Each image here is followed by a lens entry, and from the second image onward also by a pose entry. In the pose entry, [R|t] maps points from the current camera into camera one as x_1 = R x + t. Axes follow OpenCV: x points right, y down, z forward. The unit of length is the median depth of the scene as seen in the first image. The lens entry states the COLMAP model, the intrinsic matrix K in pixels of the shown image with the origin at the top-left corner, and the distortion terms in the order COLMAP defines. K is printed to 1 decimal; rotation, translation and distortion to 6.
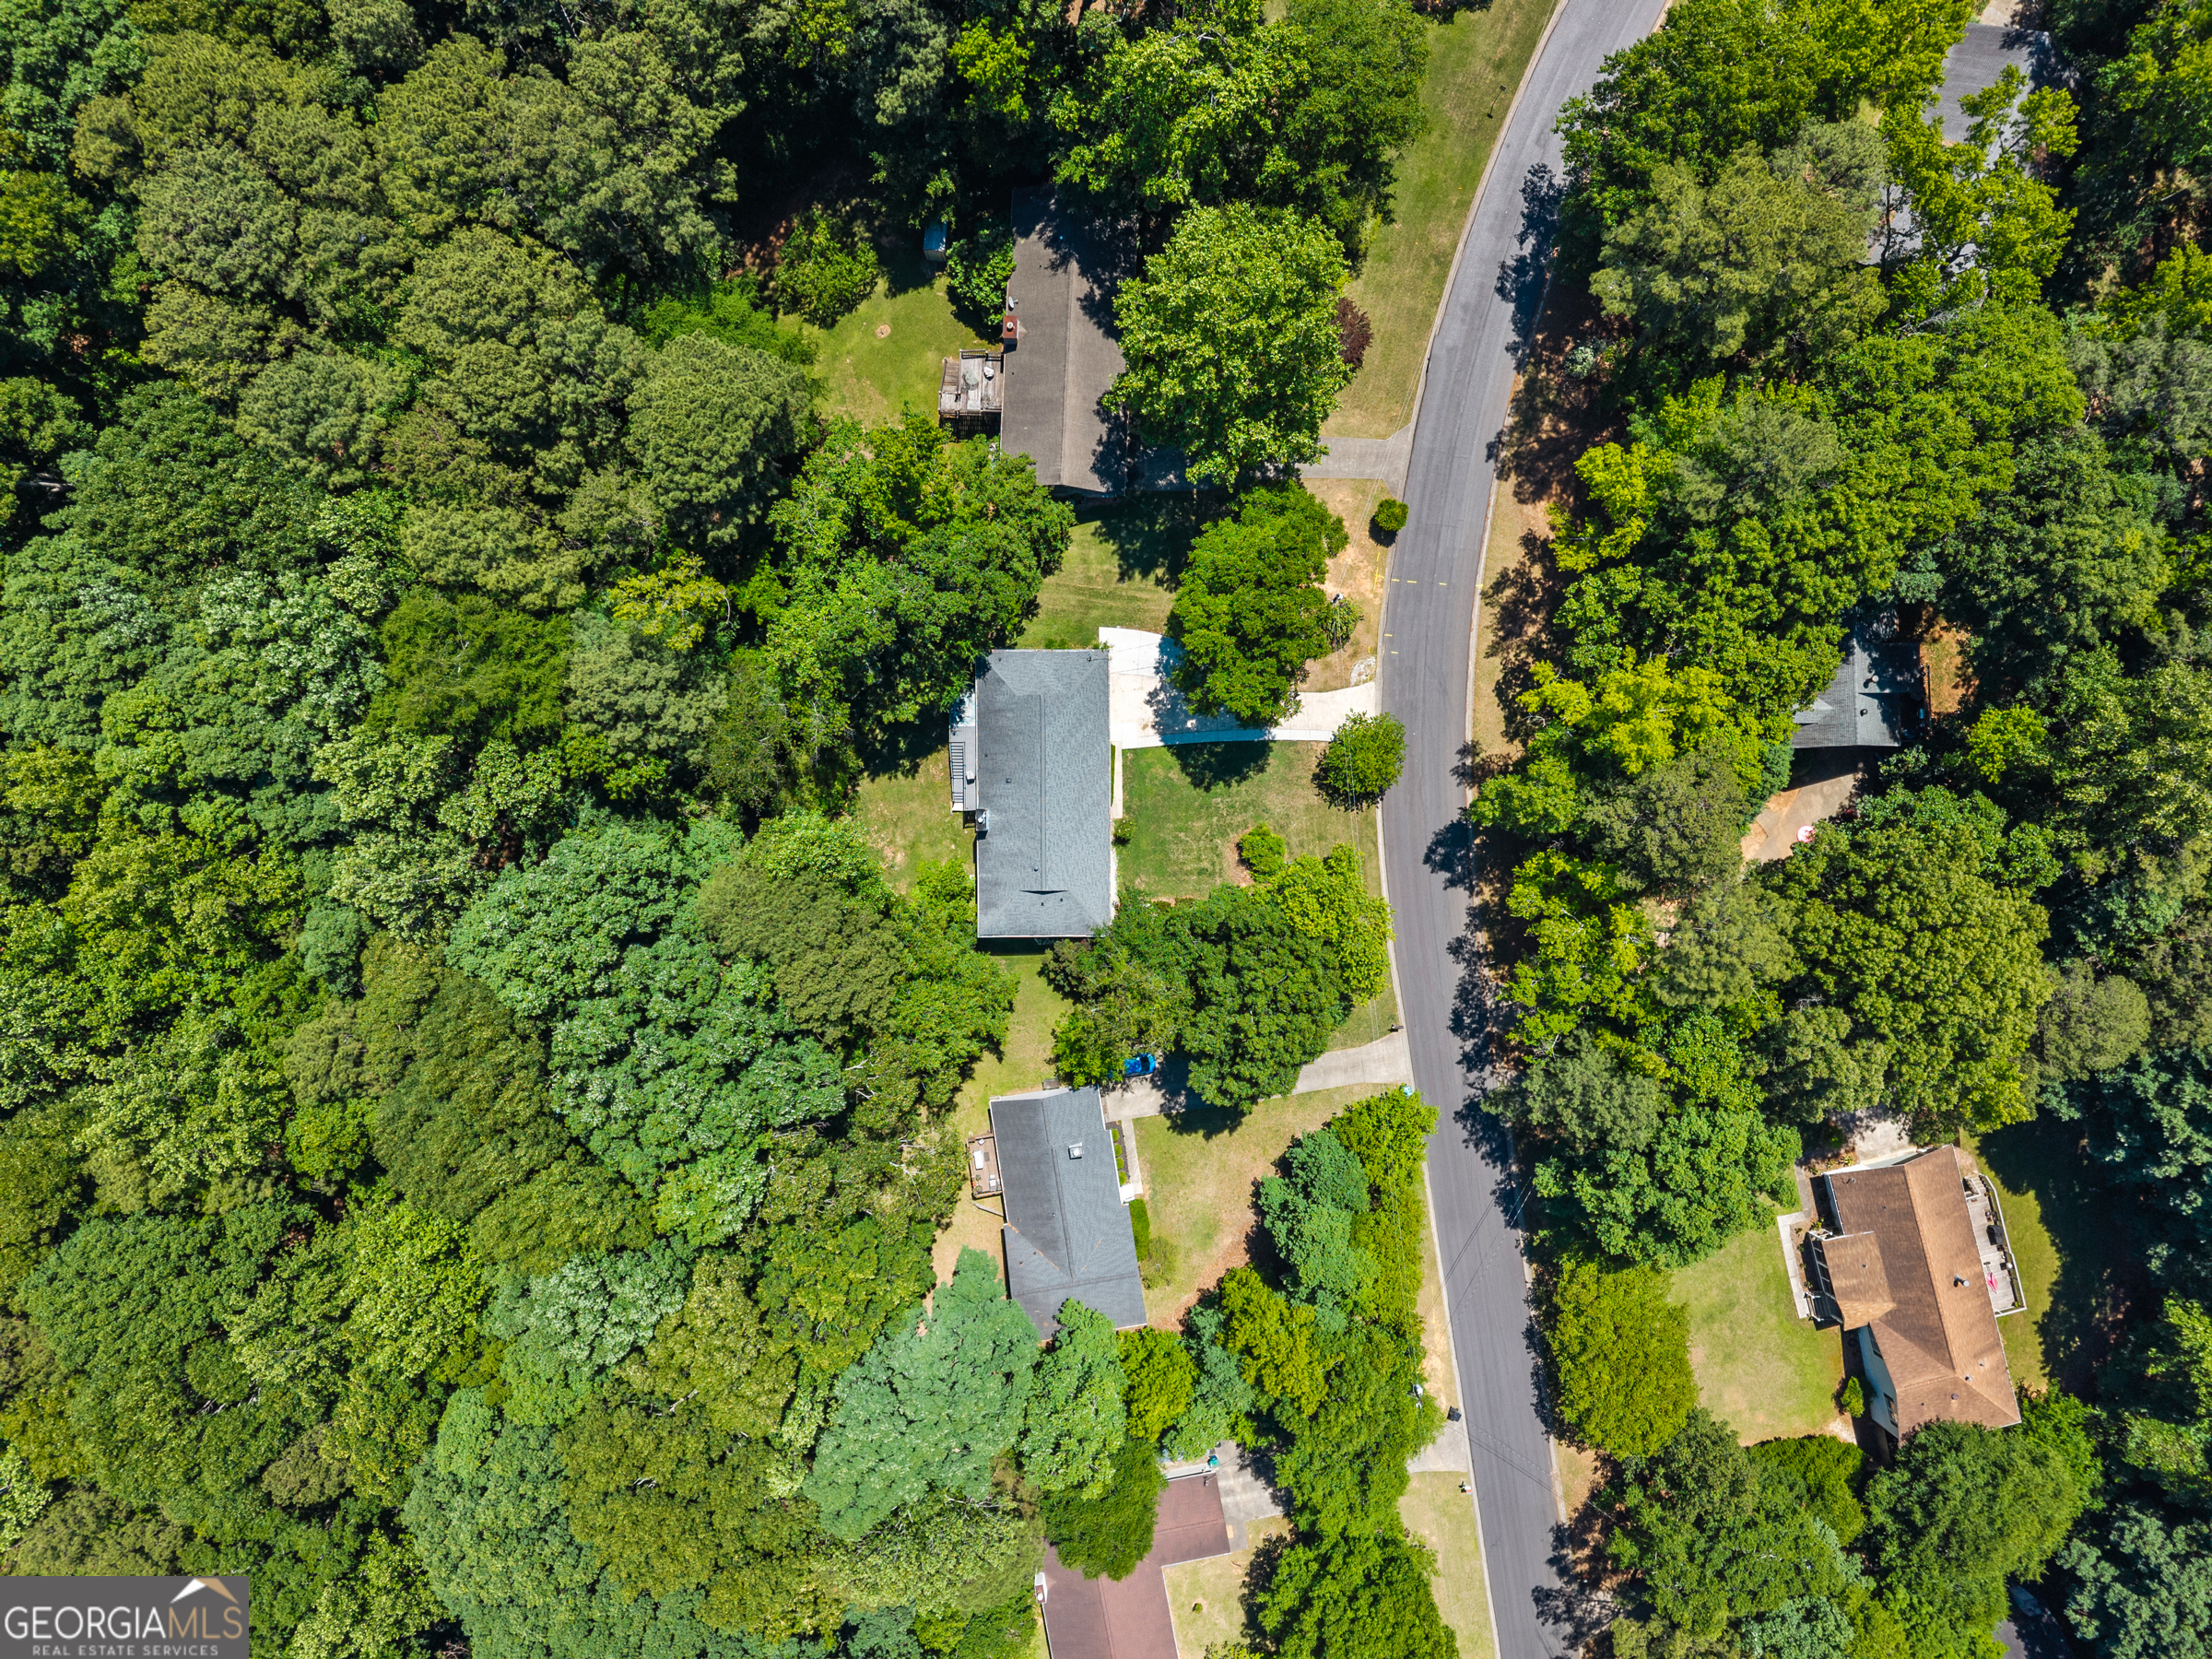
lens RADIAL K [[1461.1, 0, 1093.4], [0, 1461.1, 867.7], [0, 0, 1]] dist [0.010667, 0.000906]
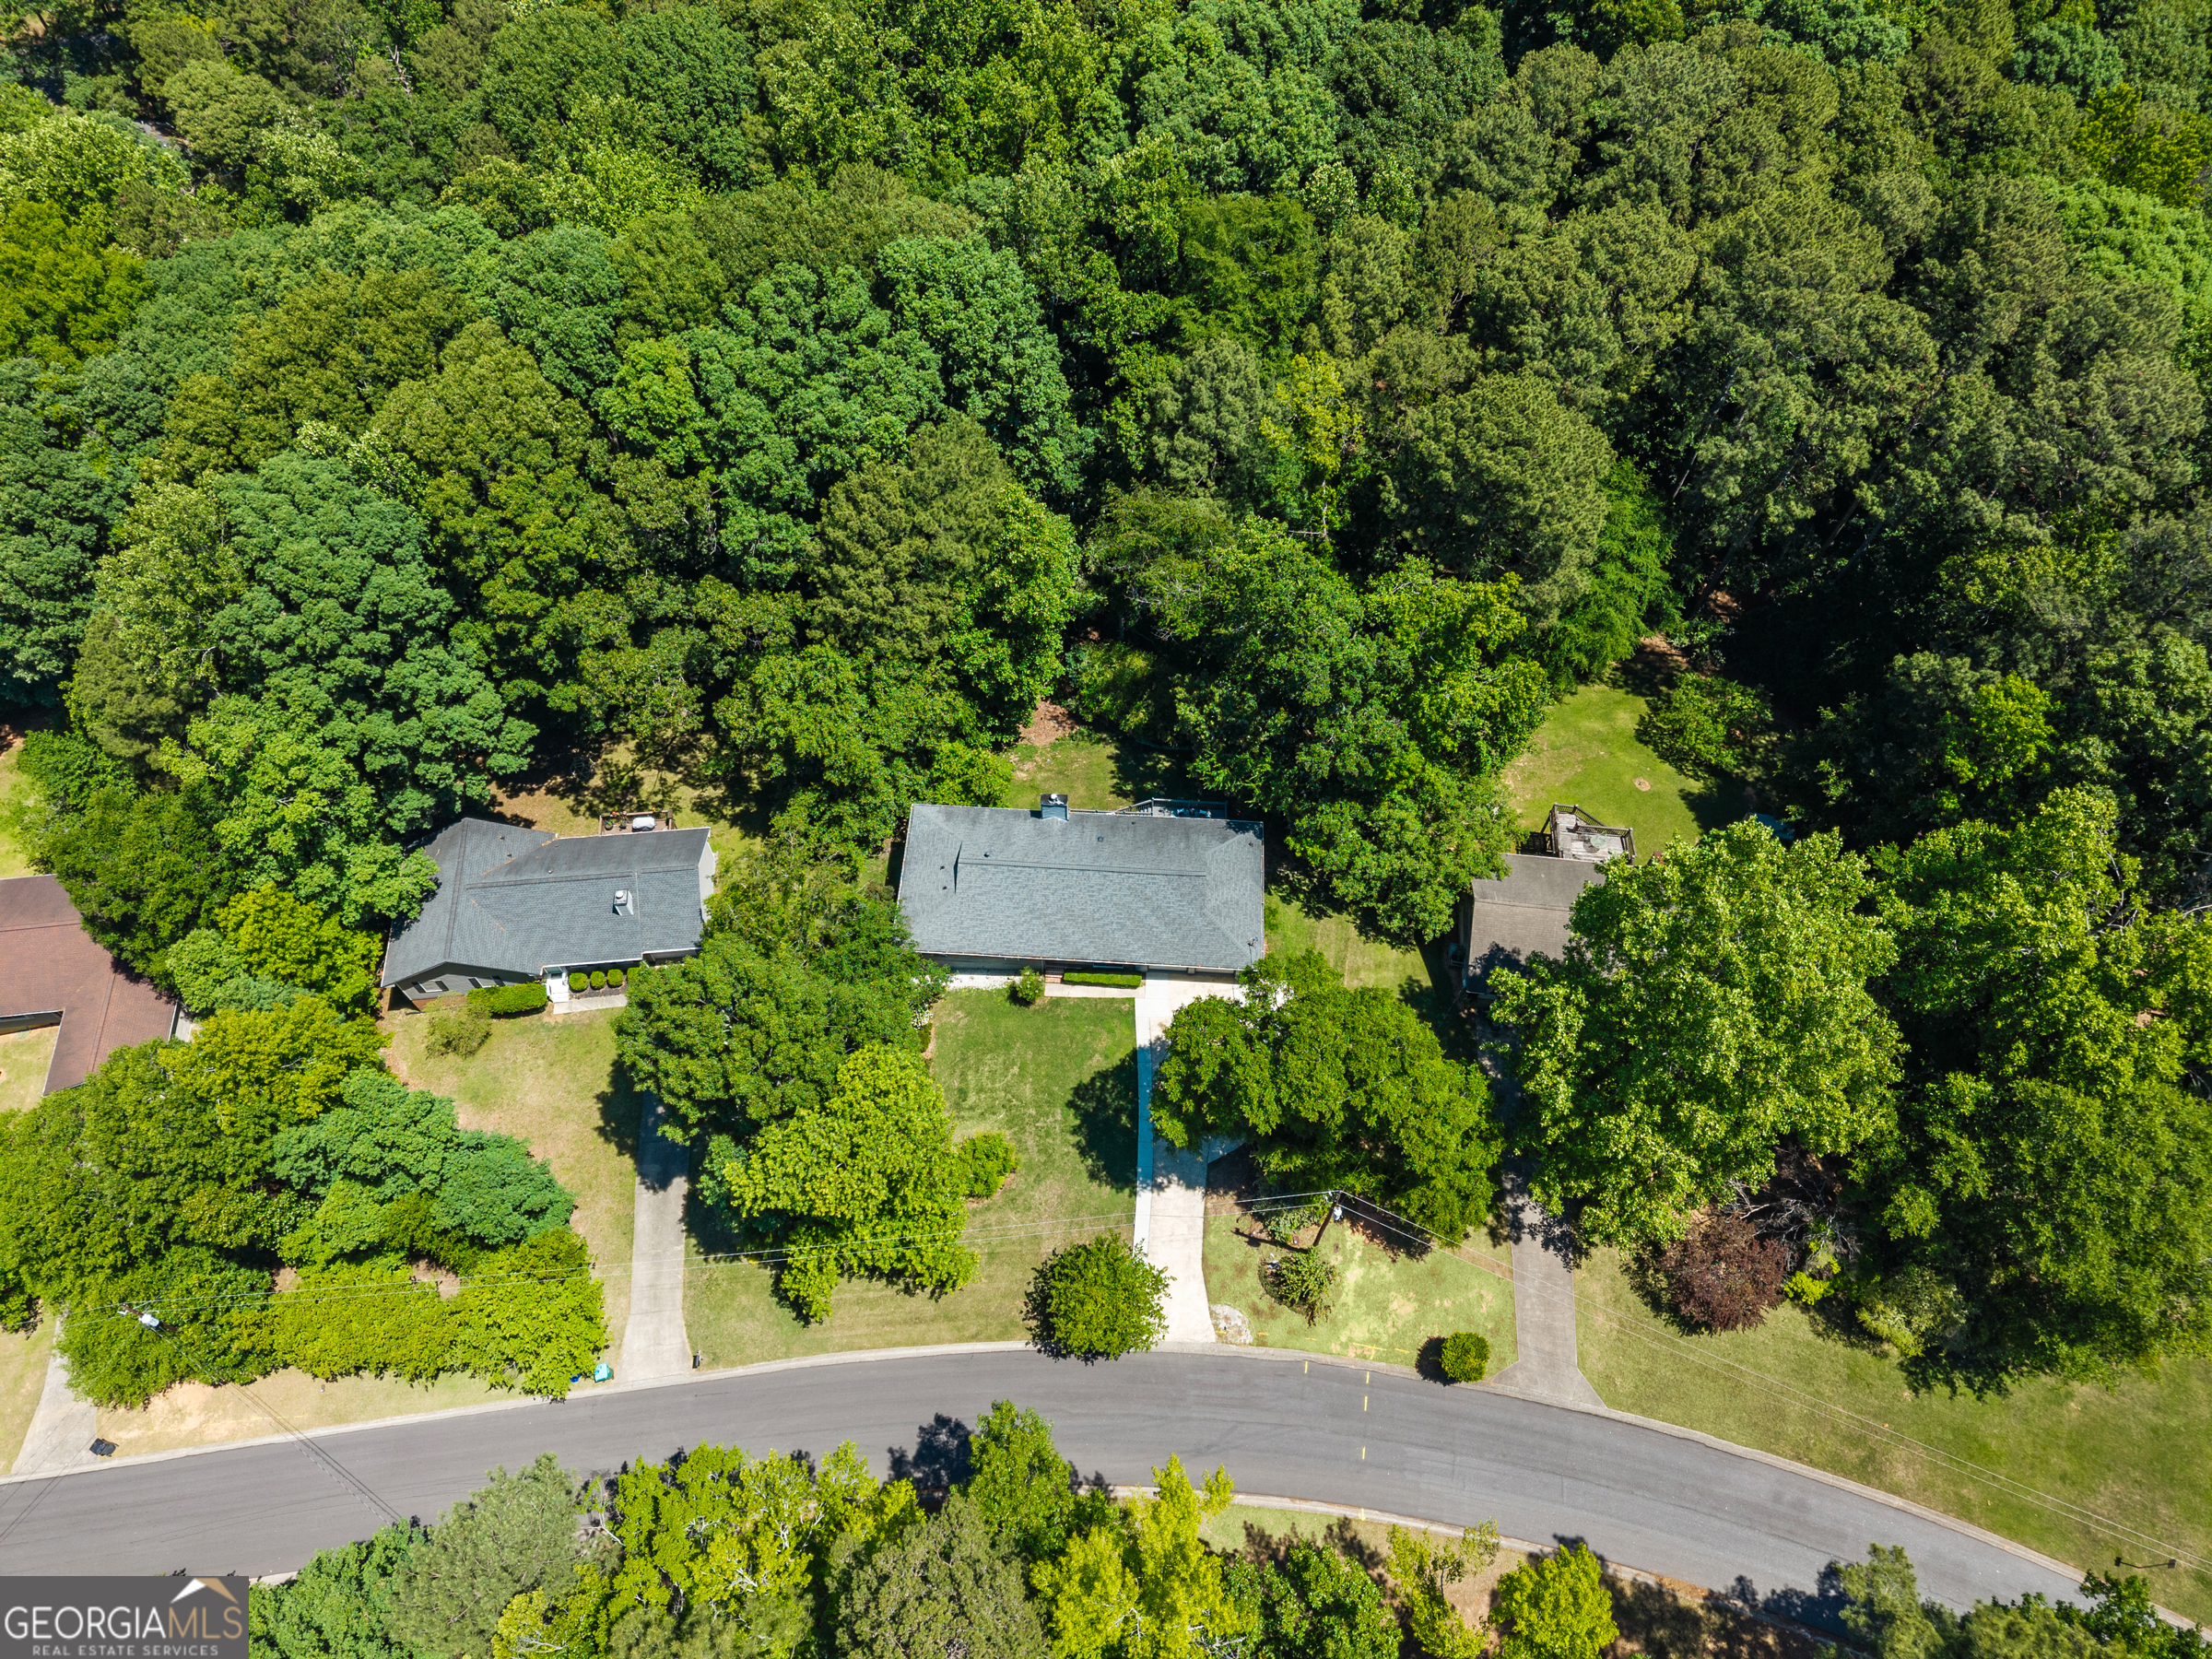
lens RADIAL K [[1461.1, 0, 1093.4], [0, 1461.1, 867.7], [0, 0, 1]] dist [0.010667, 0.000906]
pose [[-0.065754, 0.854357, -0.515509, 0.362216], [-0.997396, -0.071617, 0.008527, -0.063476], [-0.029634, 0.514728, 0.856841, 0.317892]]
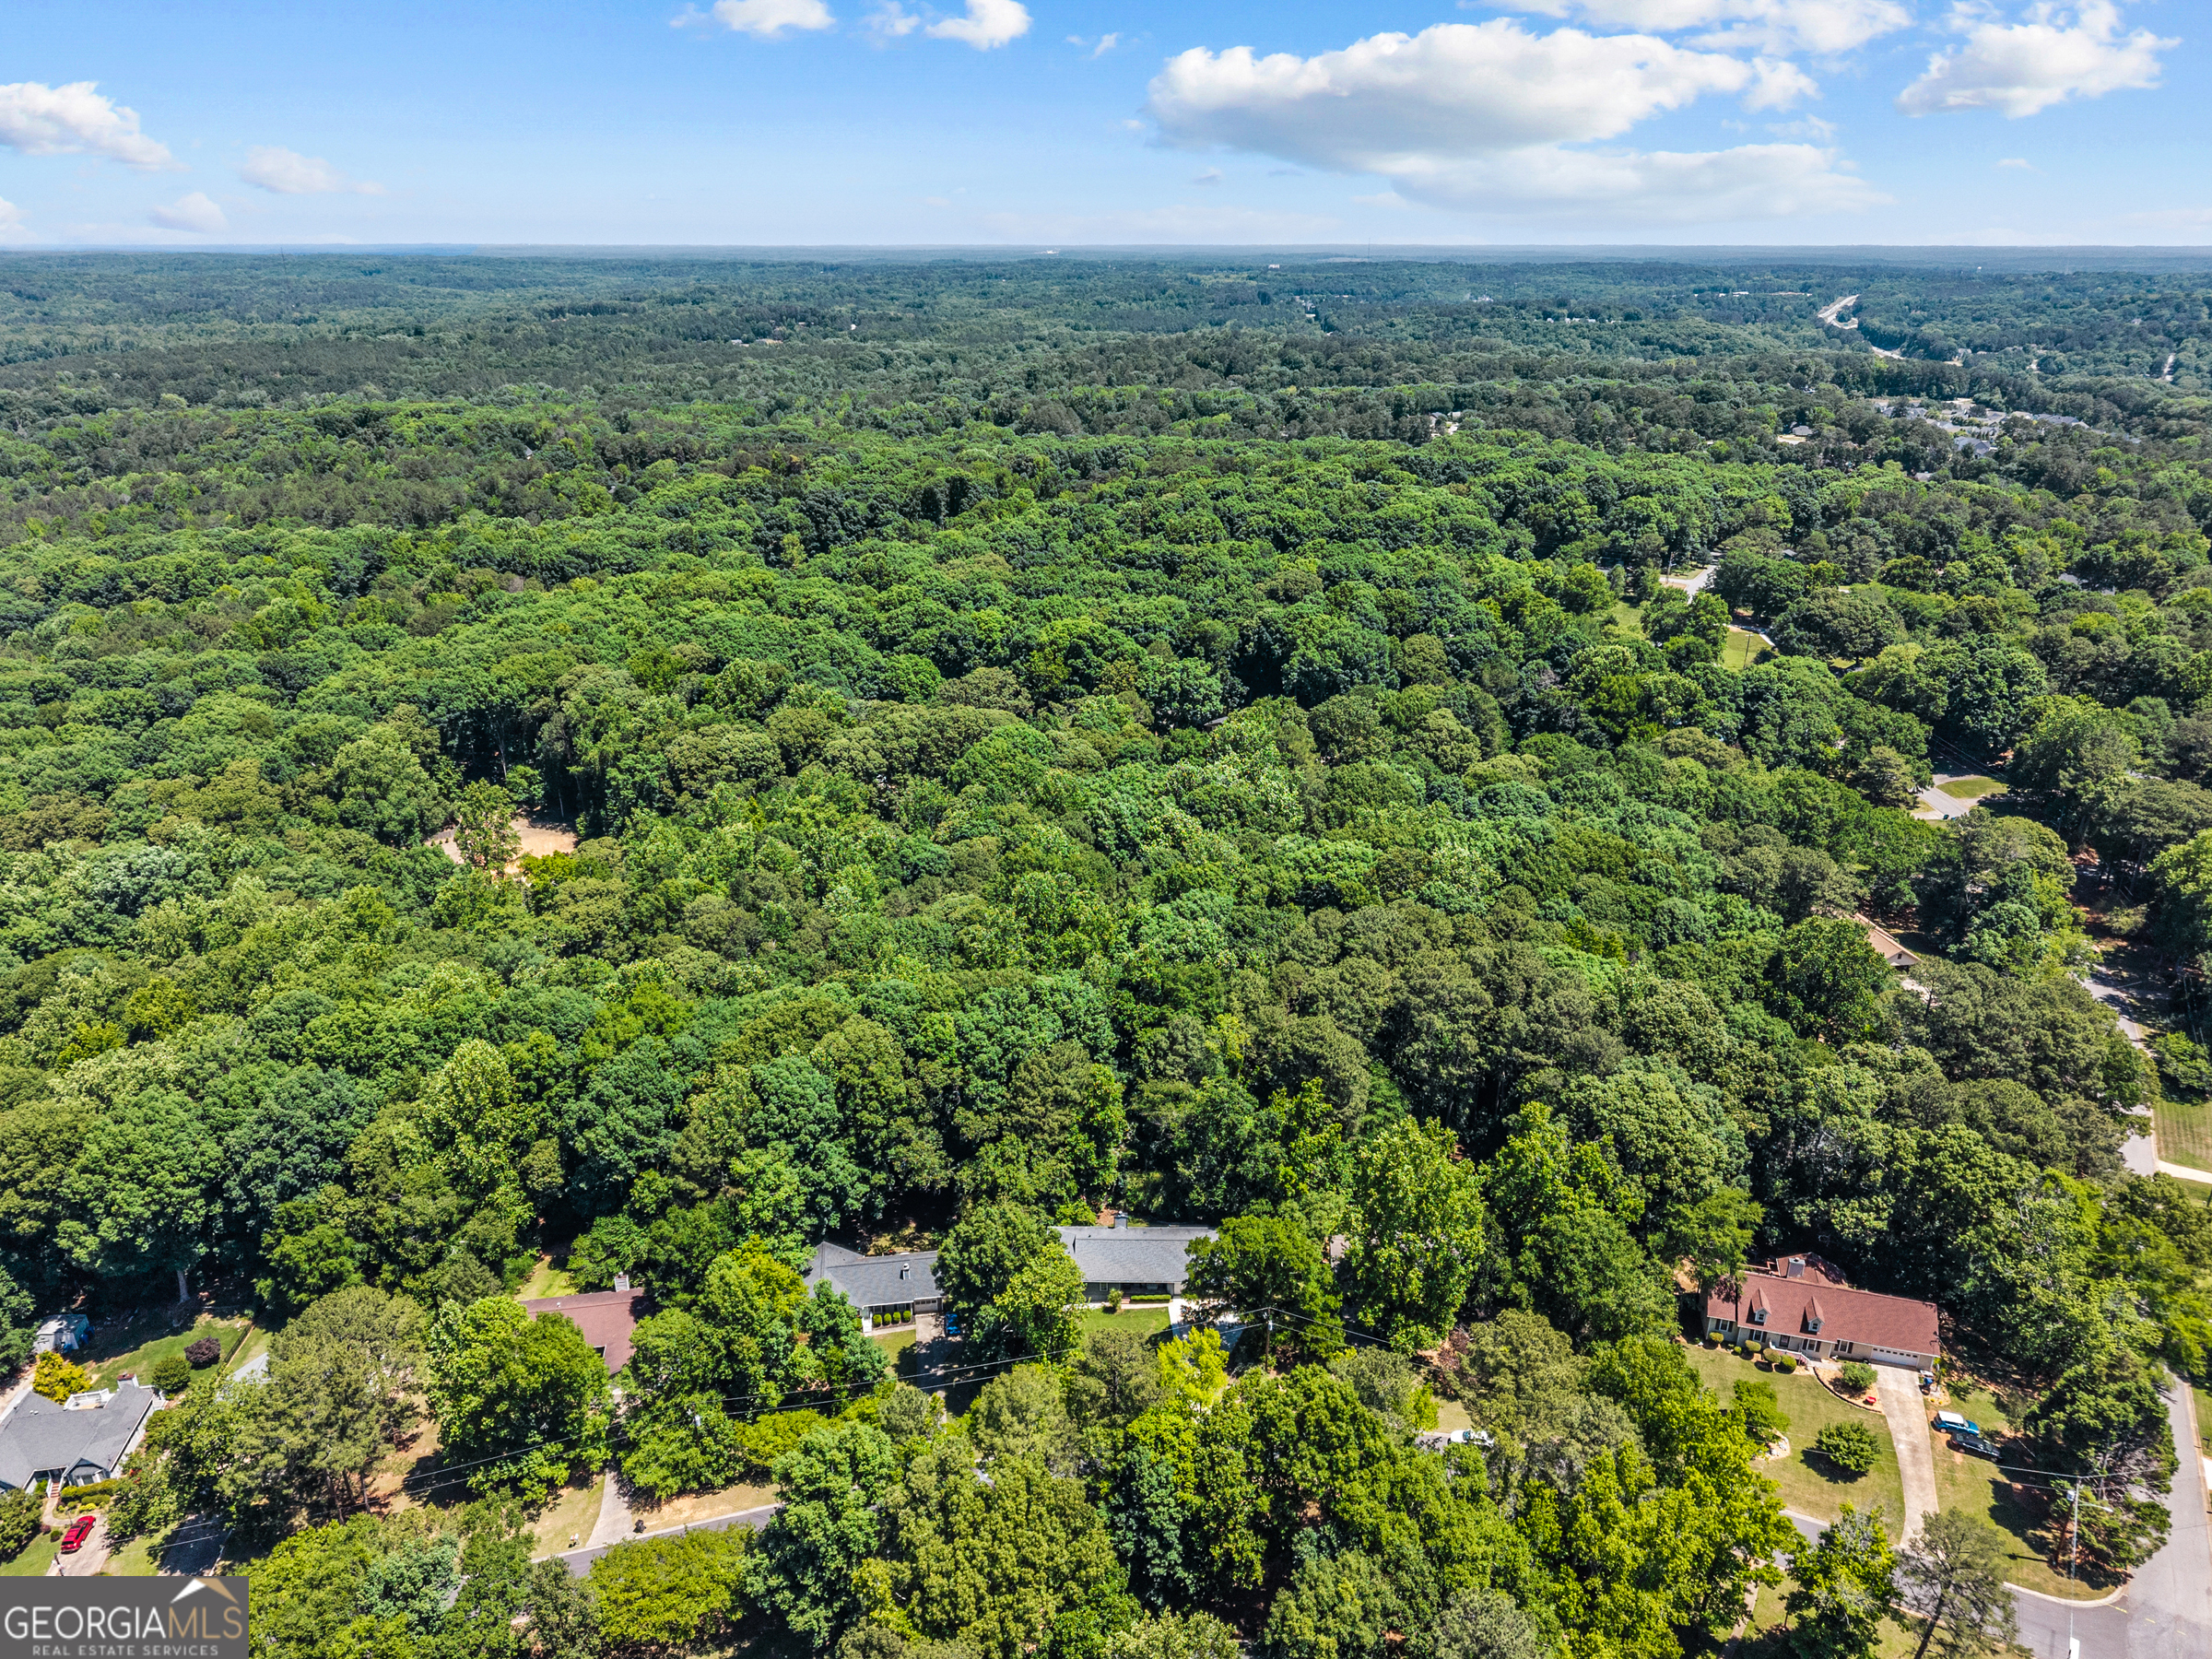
lens RADIAL K [[1461.1, 0, 1093.4], [0, 1461.1, 867.7], [0, 0, 1]] dist [0.010667, 0.000906]
pose [[-0.023672, 0.375221, -0.926633, 1.252973], [-0.999654, -0.019529, 0.017630, -0.023862], [-0.011481, 0.926730, 0.375553, 0.030968]]
